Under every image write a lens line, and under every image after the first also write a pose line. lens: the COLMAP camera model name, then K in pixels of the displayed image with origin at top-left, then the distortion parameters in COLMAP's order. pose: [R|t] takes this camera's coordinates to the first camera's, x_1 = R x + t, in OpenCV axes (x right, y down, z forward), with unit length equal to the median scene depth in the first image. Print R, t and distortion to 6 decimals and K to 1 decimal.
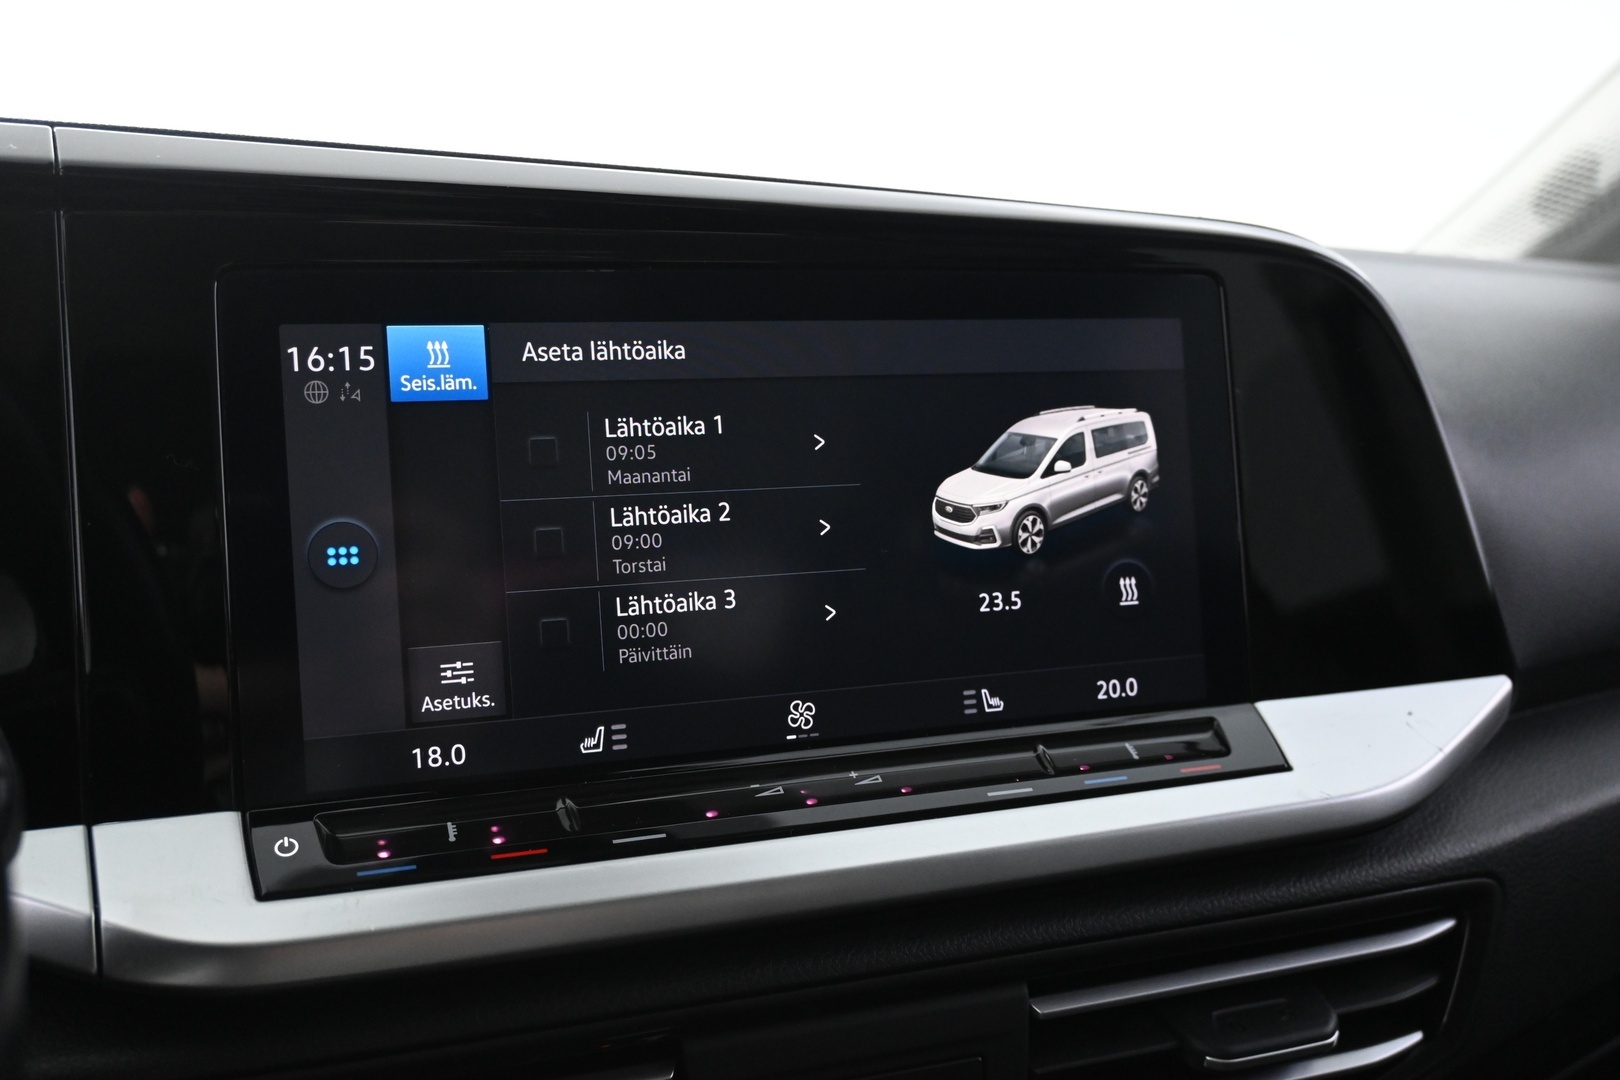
lens RADIAL K [[1478.6, 0, 810.0], [0, 1478.6, 540.0], [0, 0, 1]] dist [-0.015147, 0.000974]
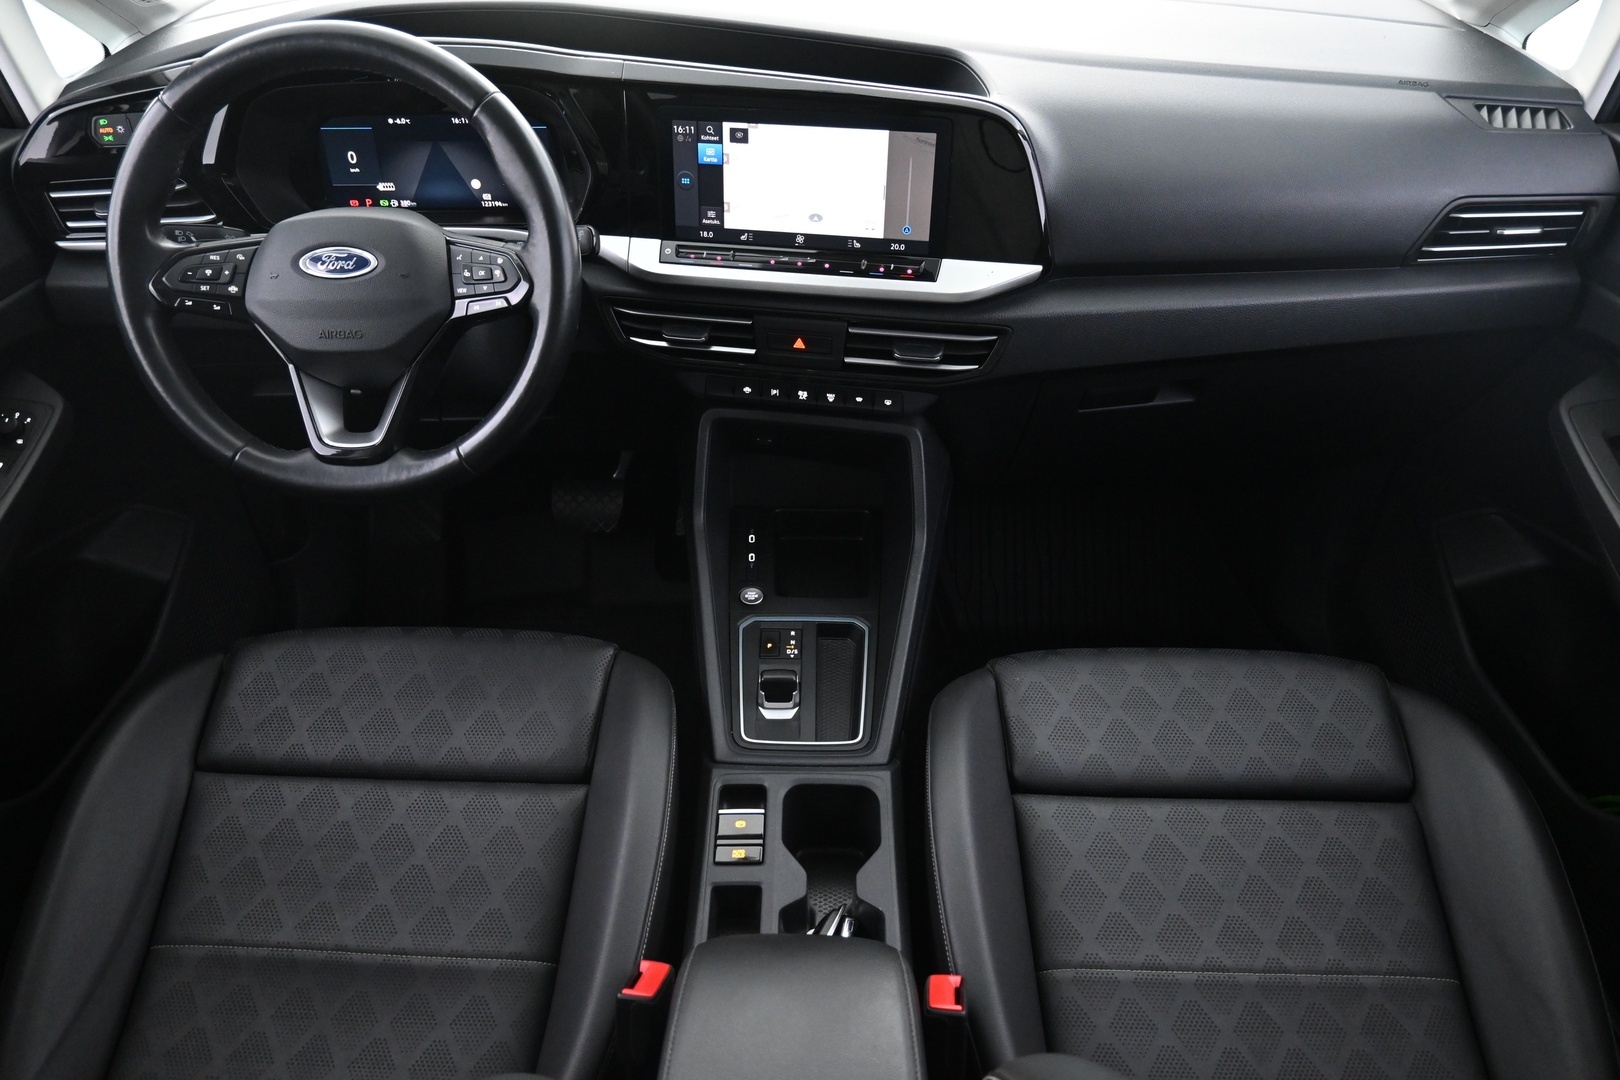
lens RADIAL K [[1146.7, 0, 810.0], [0, 1146.7, 540.0], [0, 0, 1]] dist [-0.004464, -0.003950]
pose [[0.871409, 0.304739, -0.384423, 1.379083], [-0.069717, 0.852623, 0.517855, -0.742523], [0.485579, -0.424463, 0.764228, -1.529366]]
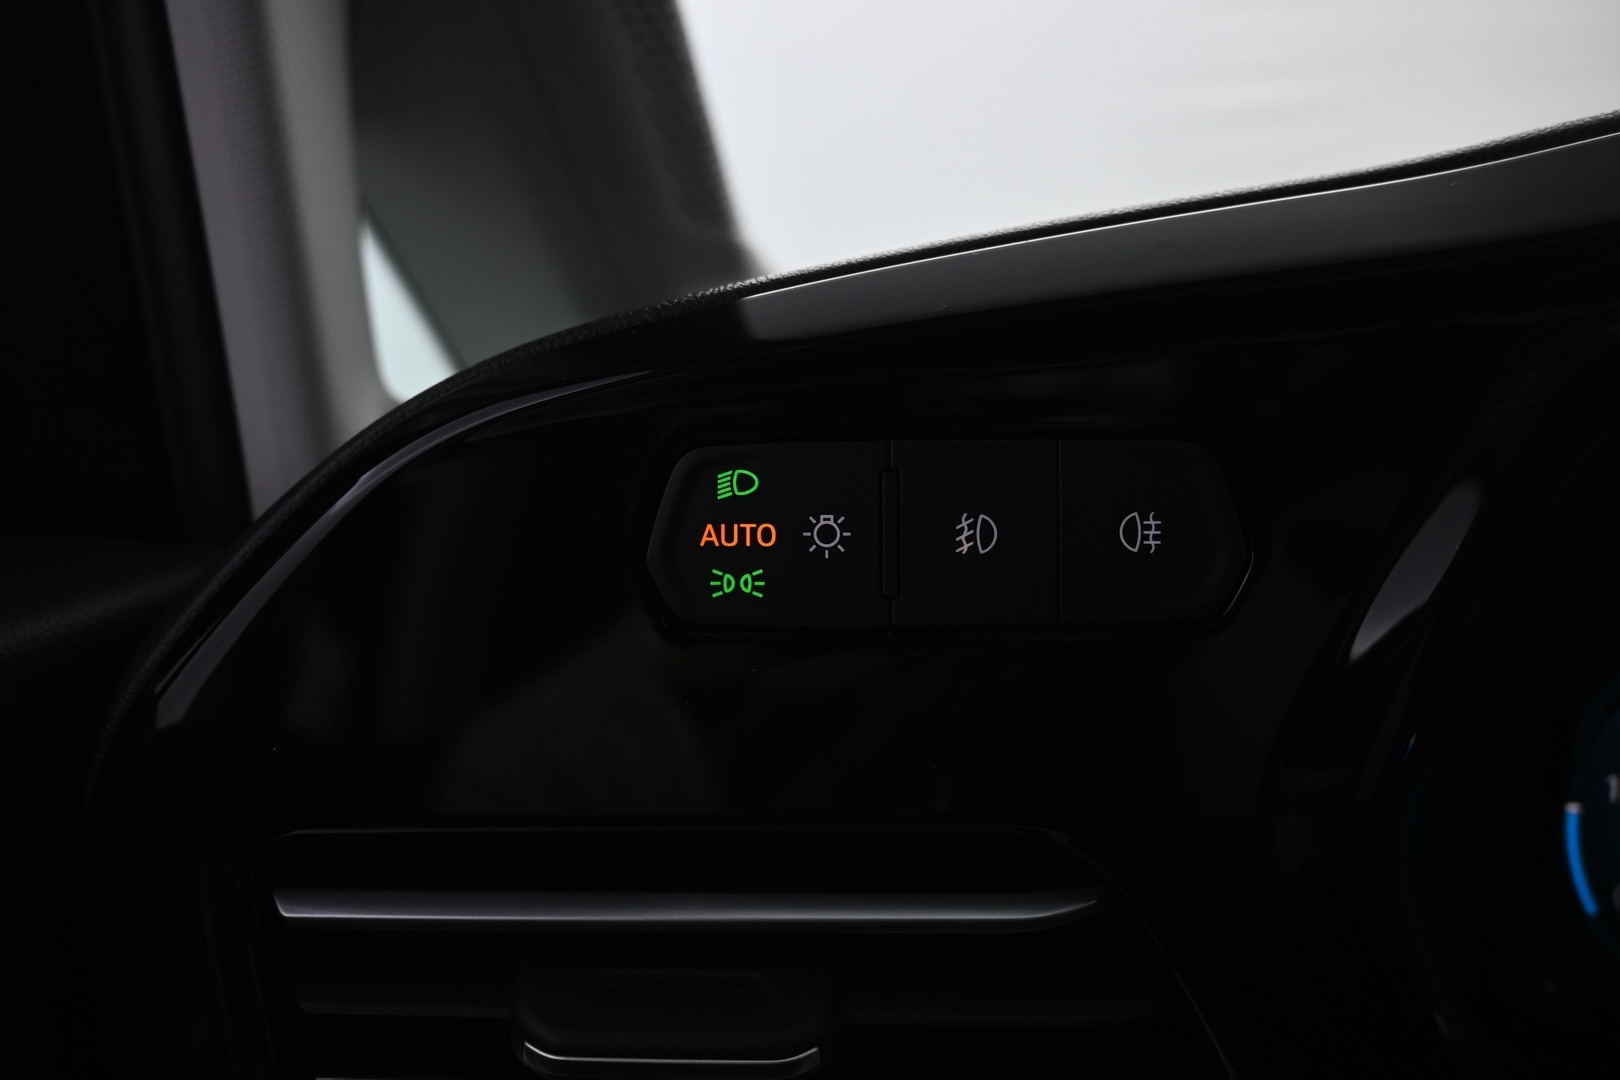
lens RADIAL K [[1478.6, 0, 810.0], [0, 1478.6, 540.0], [0, 0, 1]] dist [-0.015147, 0.000974]
pose [[0.790686, 0.155034, -0.592267, -1.226588], [-0.084454, 0.985777, 0.145295, -0.091672], [0.606369, -0.064863, 0.792533, -0.189638]]
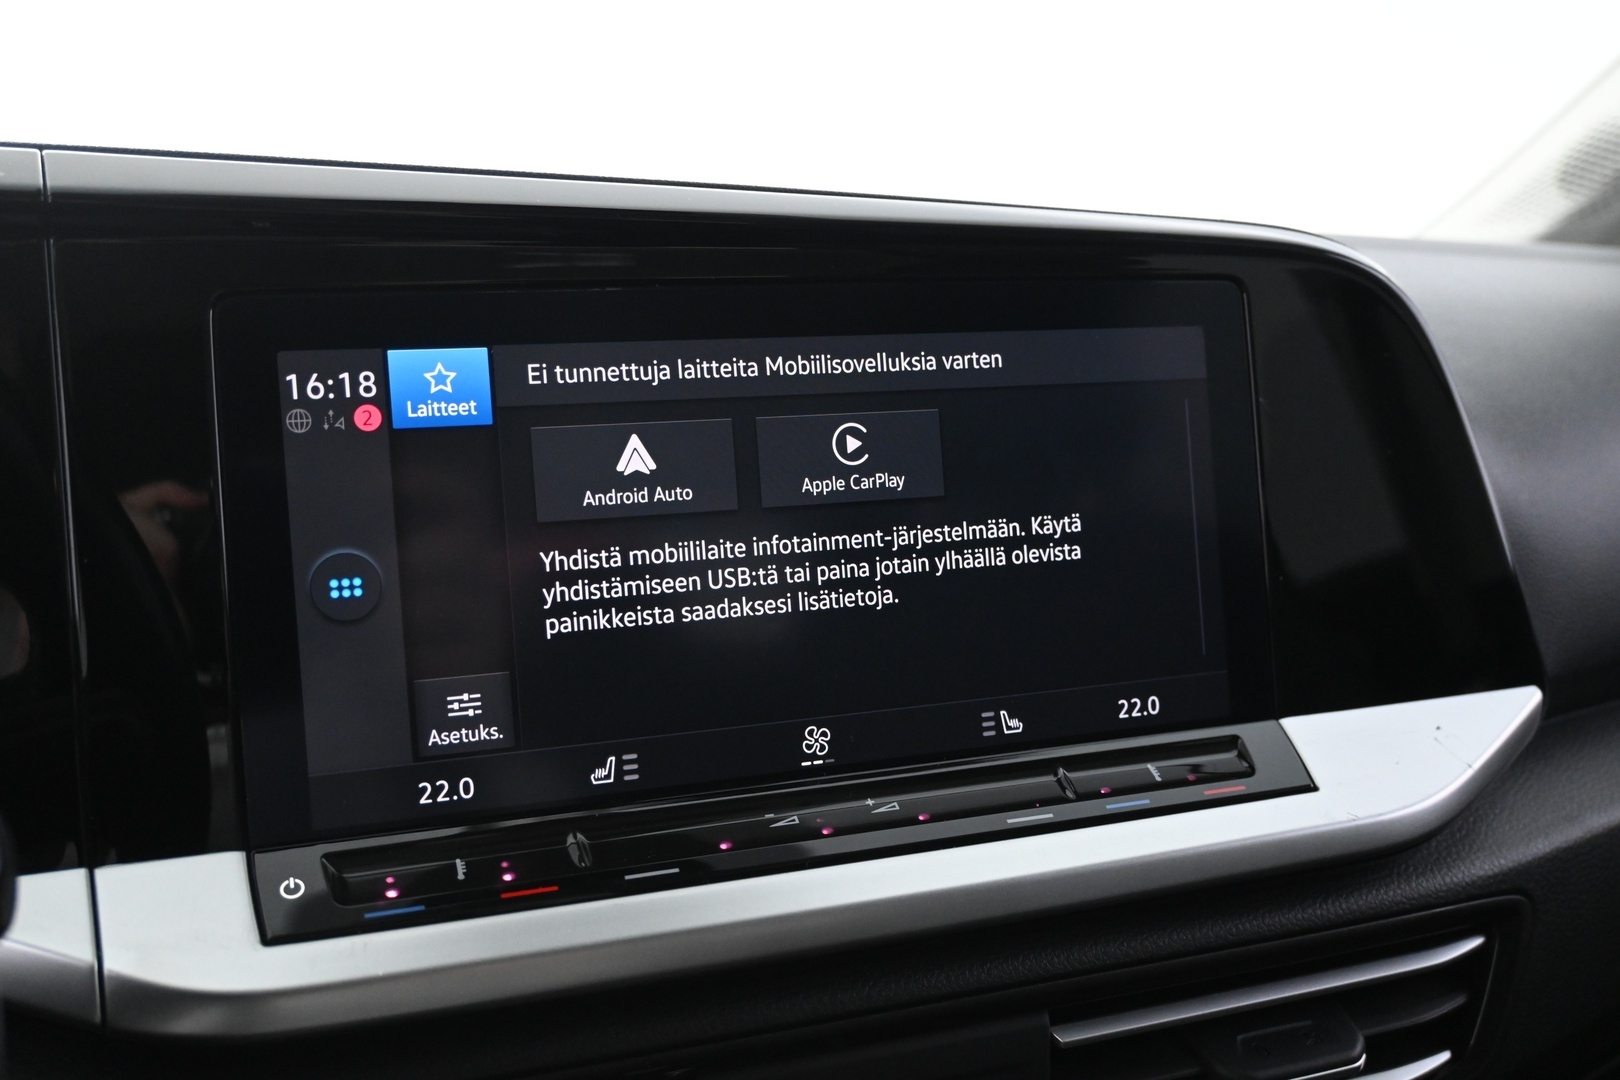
lens RADIAL K [[1478.6, 0, 810.0], [0, 1478.6, 540.0], [0, 0, 1]] dist [-0.015147, 0.000974]
pose [[0.999933, -0.007138, -0.009153, -0.000143], [0.007350, 0.999701, 0.023313, -0.038443], [0.008984, -0.023379, 0.999686, 0.024973]]
